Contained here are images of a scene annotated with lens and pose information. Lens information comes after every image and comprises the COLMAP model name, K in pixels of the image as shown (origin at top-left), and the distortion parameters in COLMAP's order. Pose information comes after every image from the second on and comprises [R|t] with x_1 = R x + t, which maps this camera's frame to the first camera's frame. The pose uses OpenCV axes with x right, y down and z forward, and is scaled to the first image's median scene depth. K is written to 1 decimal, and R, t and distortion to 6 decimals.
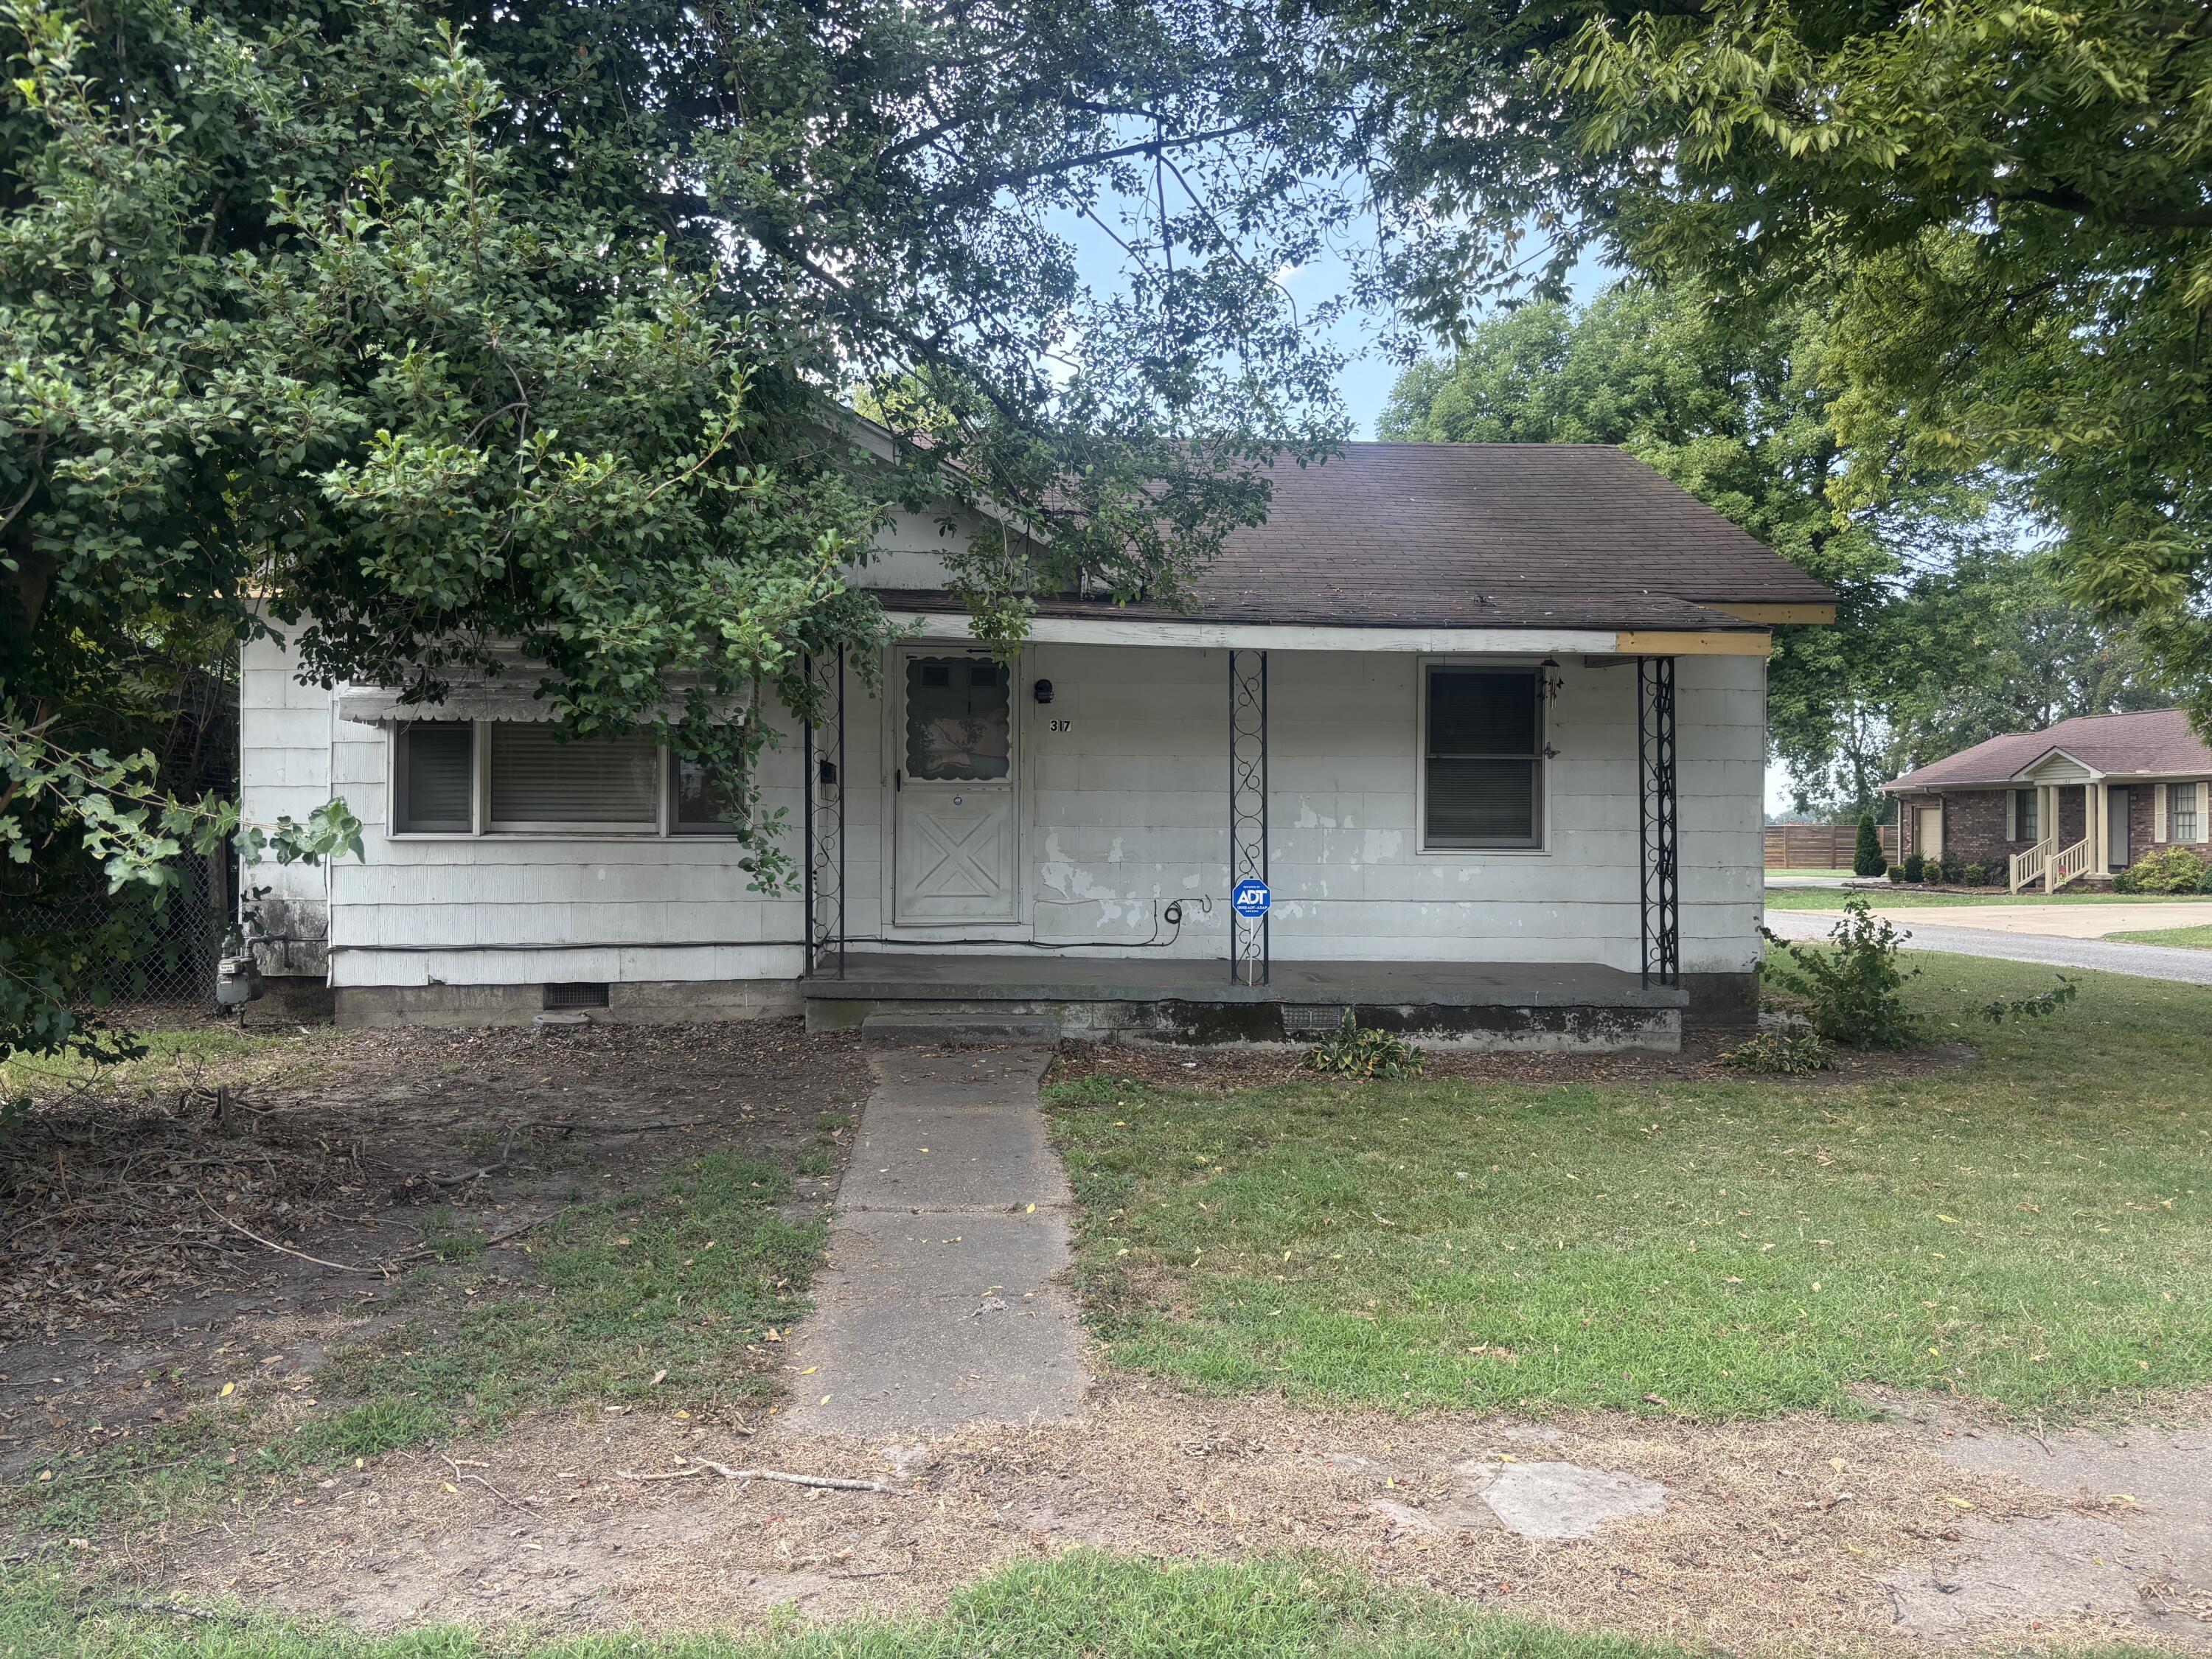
lens RADIAL K [[1678.1, 0, 1097.5], [0, 1678.1, 852.2], [0, 0, 1]] dist [0.081718, -0.087497]
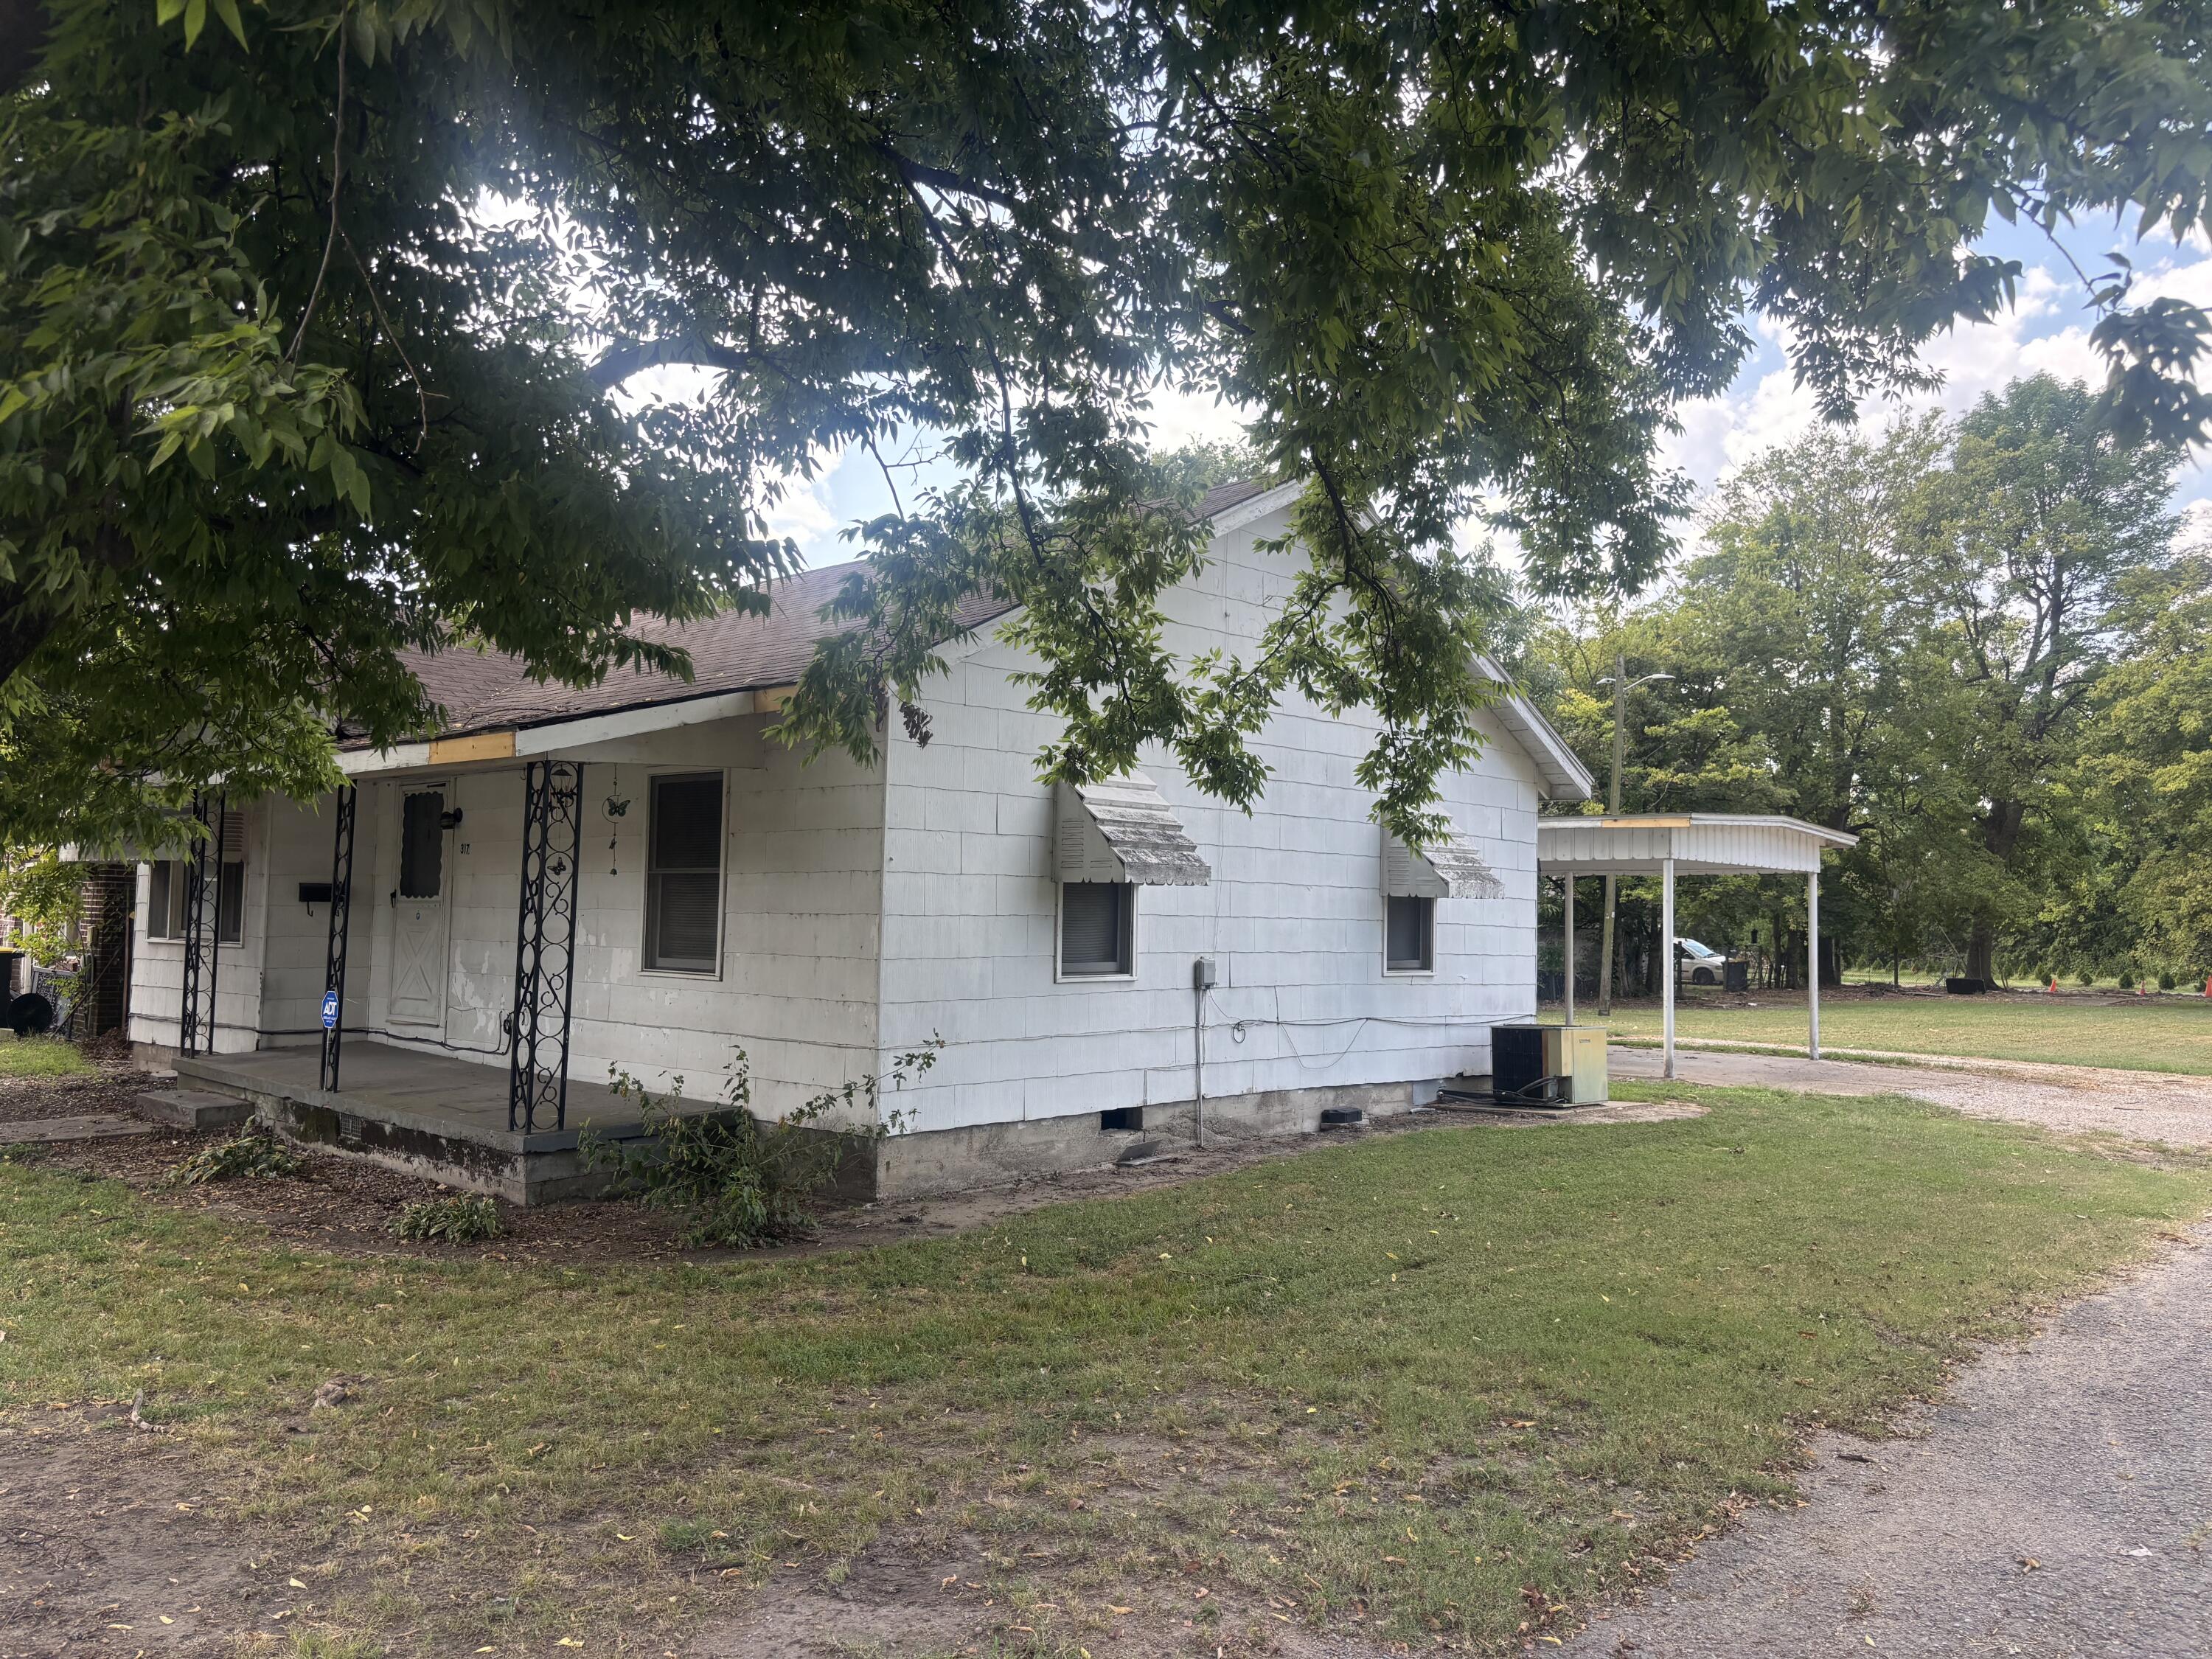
lens RADIAL K [[1673.3, 0, 1114.6], [0, 1673.3, 831.6], [0, 0, 1]] dist [0.060806, -0.071842]
pose [[0.677452, -0.031196, -0.734906, 1.202590], [-0.030002, 0.997097, -0.069983, -0.024152], [0.734955, 0.069459, 0.674549, 0.621468]]
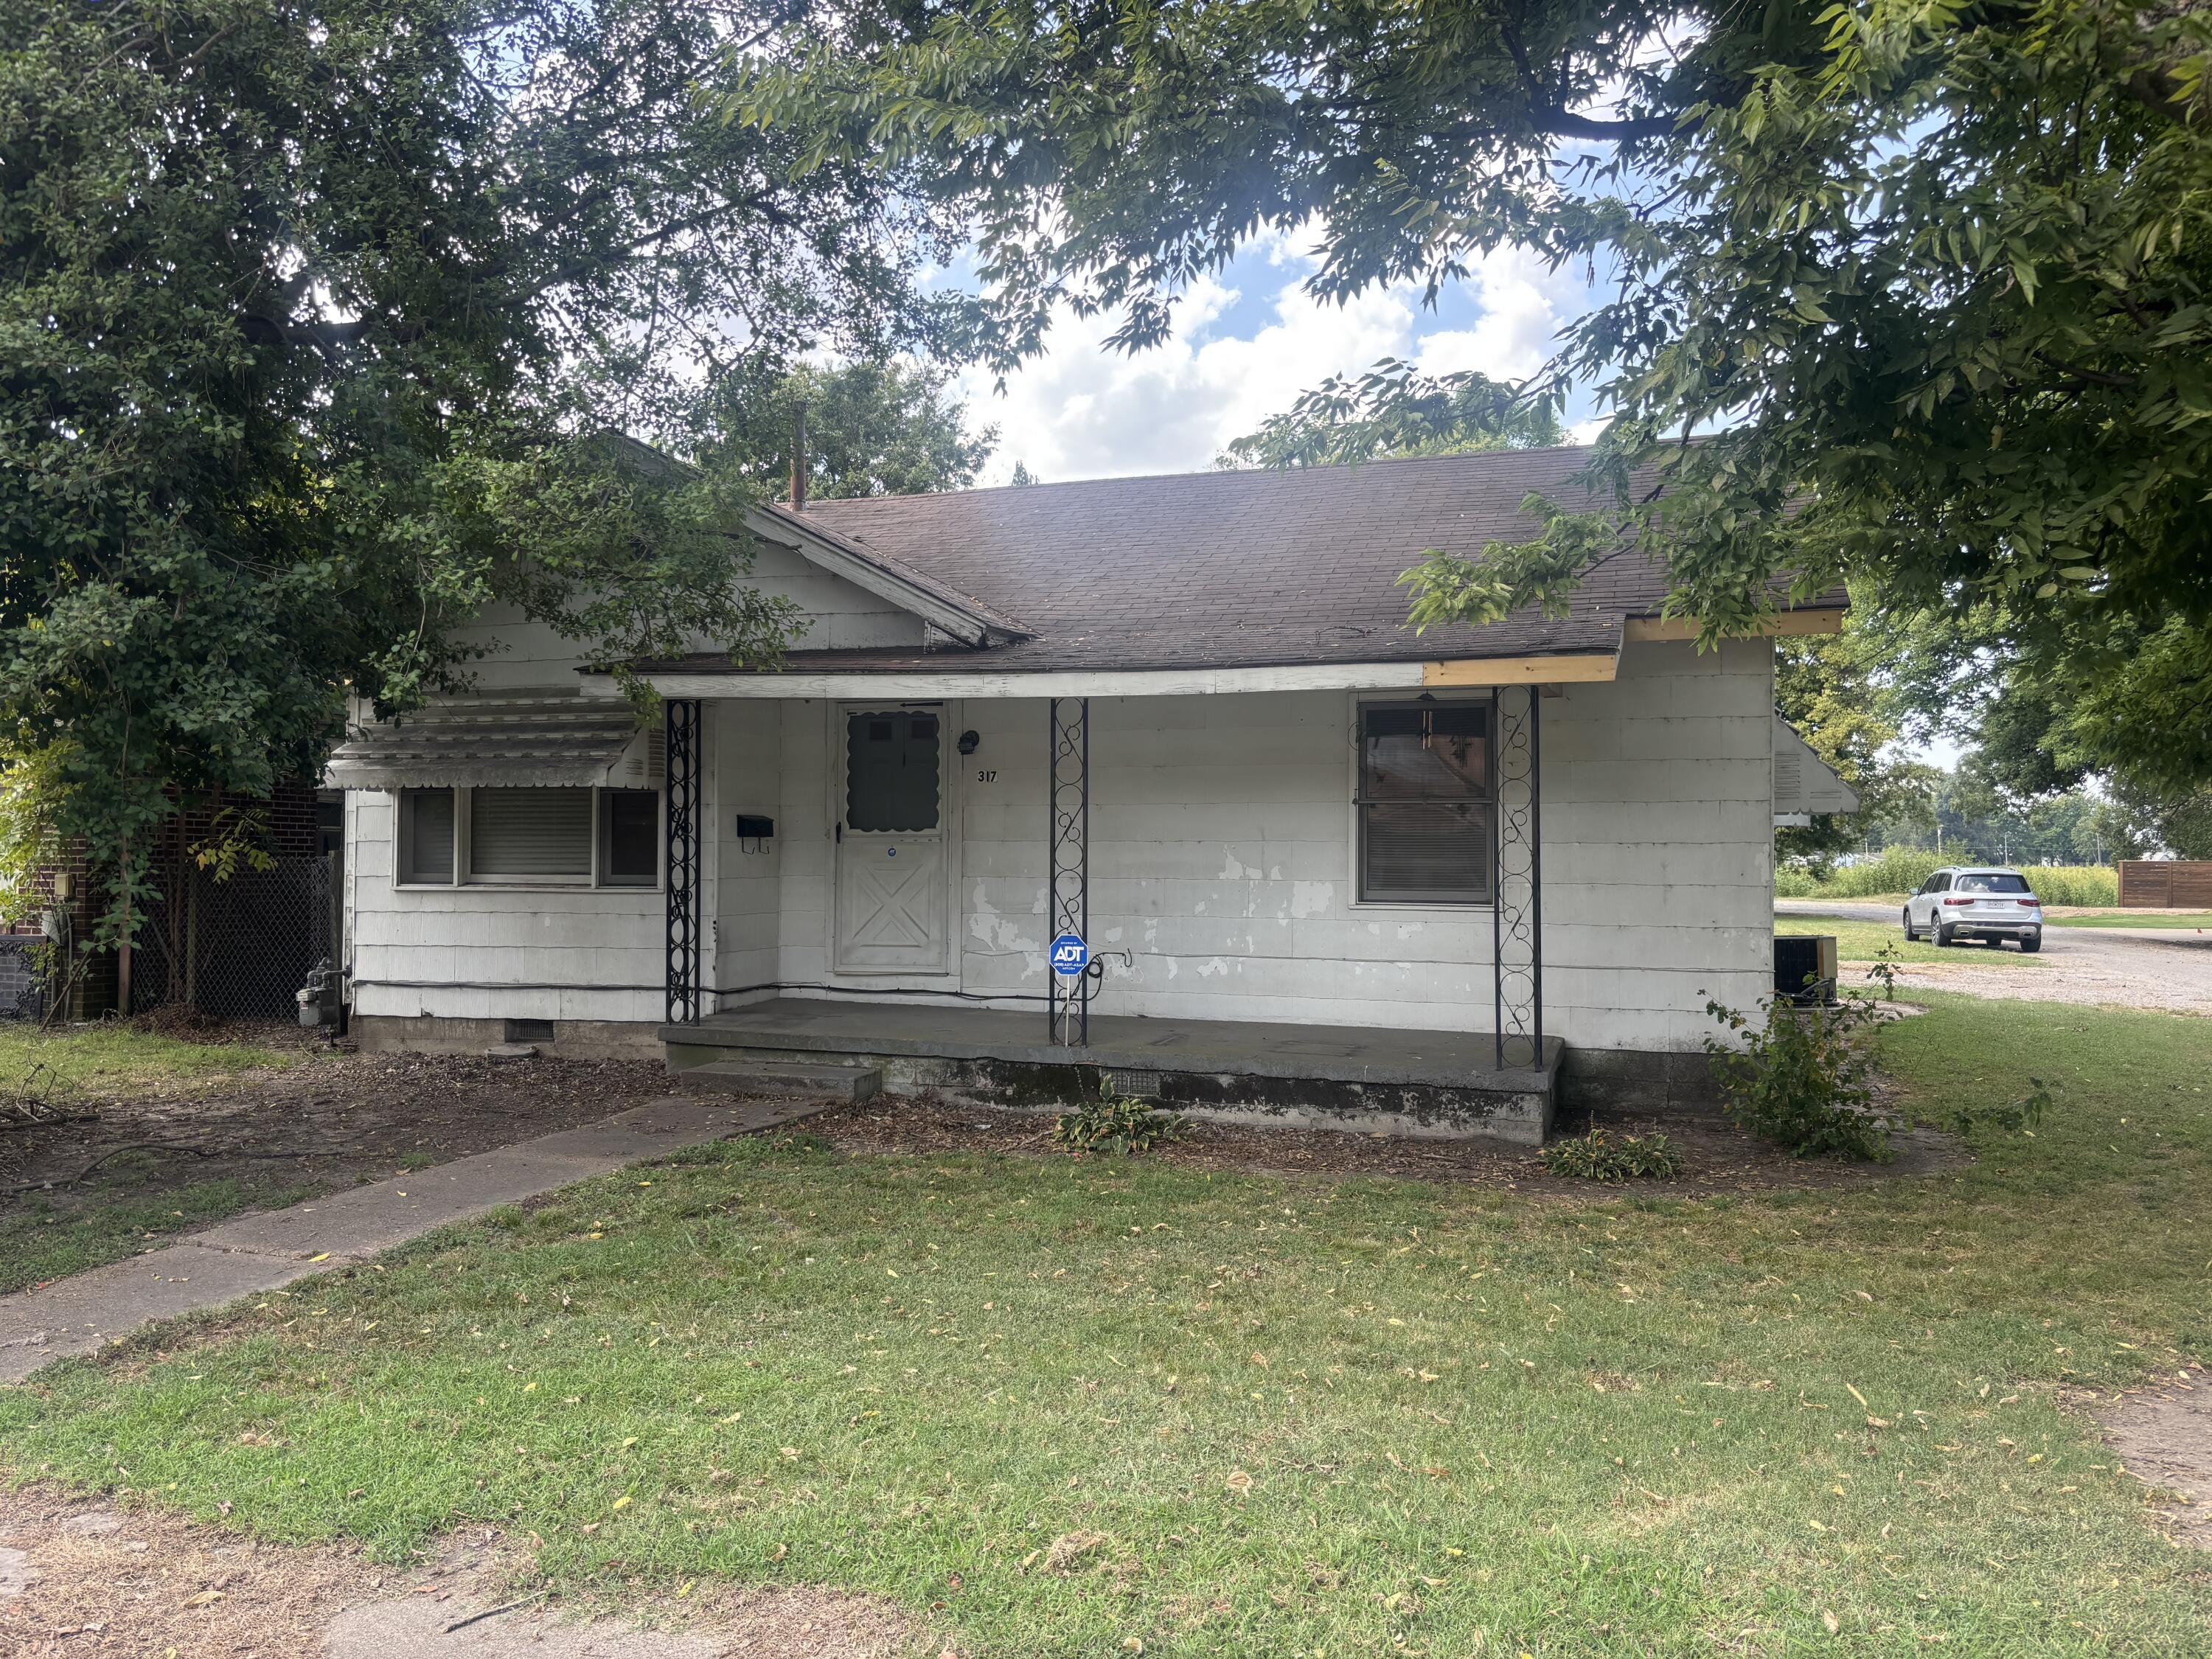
lens RADIAL K [[1673.3, 0, 1114.6], [0, 1673.3, 831.6], [0, 0, 1]] dist [0.060806, -0.071842]
pose [[0.922912, -0.007817, -0.384931, 0.475922], [-0.004315, 0.999521, -0.030642, -0.013648], [0.384986, 0.029941, 0.922437, 0.124551]]
